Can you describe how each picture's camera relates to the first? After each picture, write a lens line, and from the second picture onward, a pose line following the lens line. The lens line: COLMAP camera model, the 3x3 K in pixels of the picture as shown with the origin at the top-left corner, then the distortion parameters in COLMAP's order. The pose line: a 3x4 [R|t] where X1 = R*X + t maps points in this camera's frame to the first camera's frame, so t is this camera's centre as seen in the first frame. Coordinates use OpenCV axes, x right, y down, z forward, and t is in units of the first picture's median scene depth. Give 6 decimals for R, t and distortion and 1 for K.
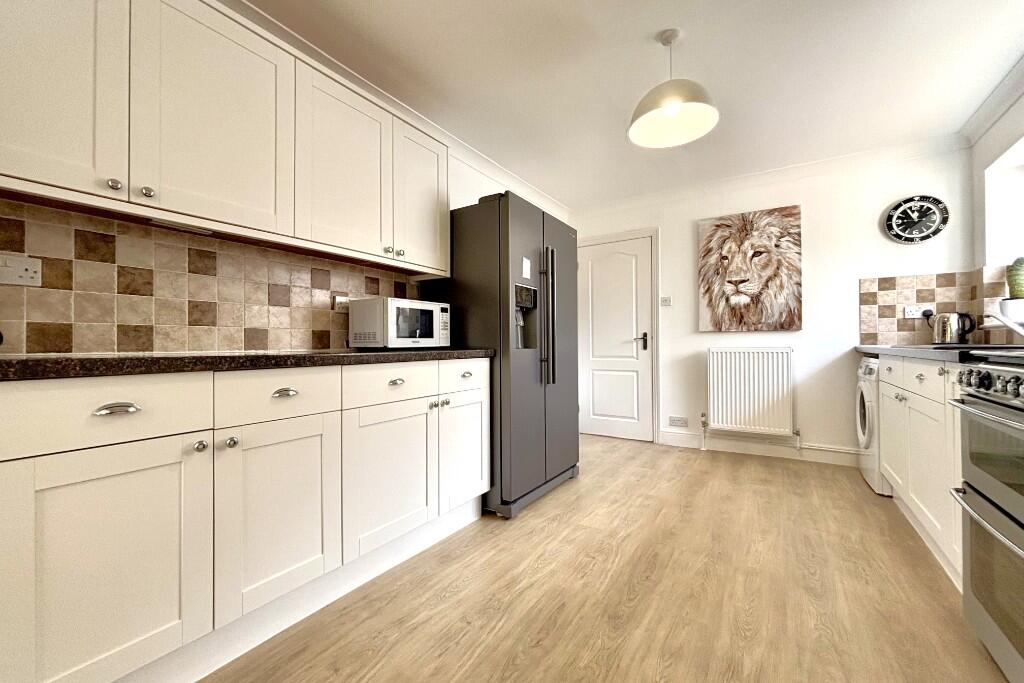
lens RADIAL K [[415.9, 0, 509.2], [0, 415.9, 338.0], [0, 0, 1]] dist [0.003311, 0.000173]
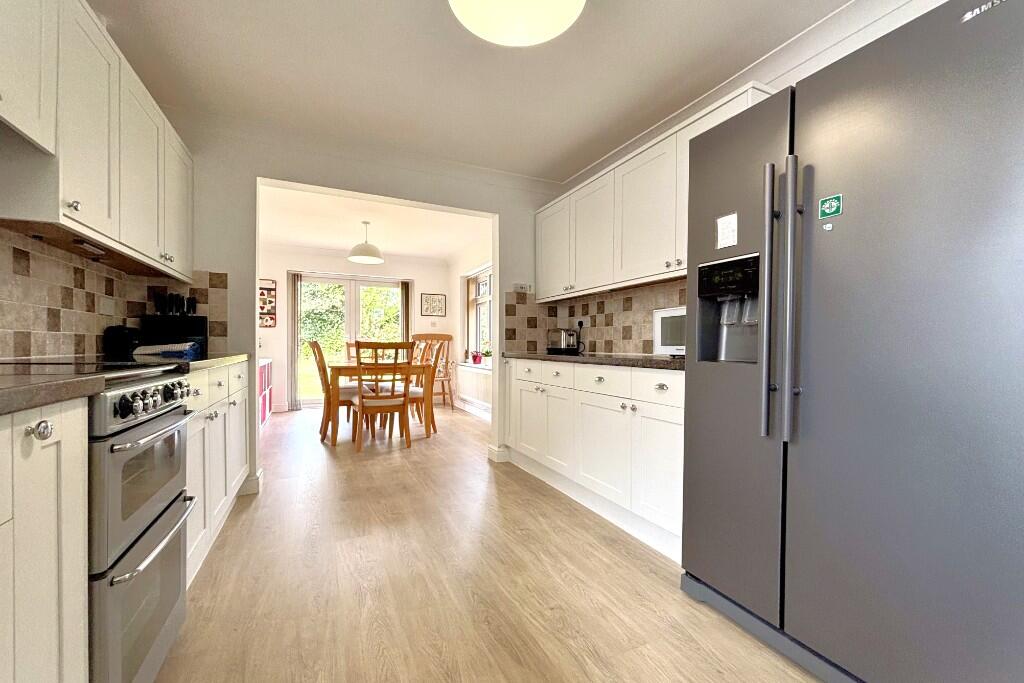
lens RADIAL K [[412.3, 0, 512.1], [0, 412.3, 348.6], [0, 0, 1]] dist [0.000535, -0.000001]
pose [[-0.523393, 0.007833, -0.852055, 1.044644], [0.011252, 0.999934, 0.002280, 0.000583], [0.852017, -0.008394, -0.523447, 1.509886]]
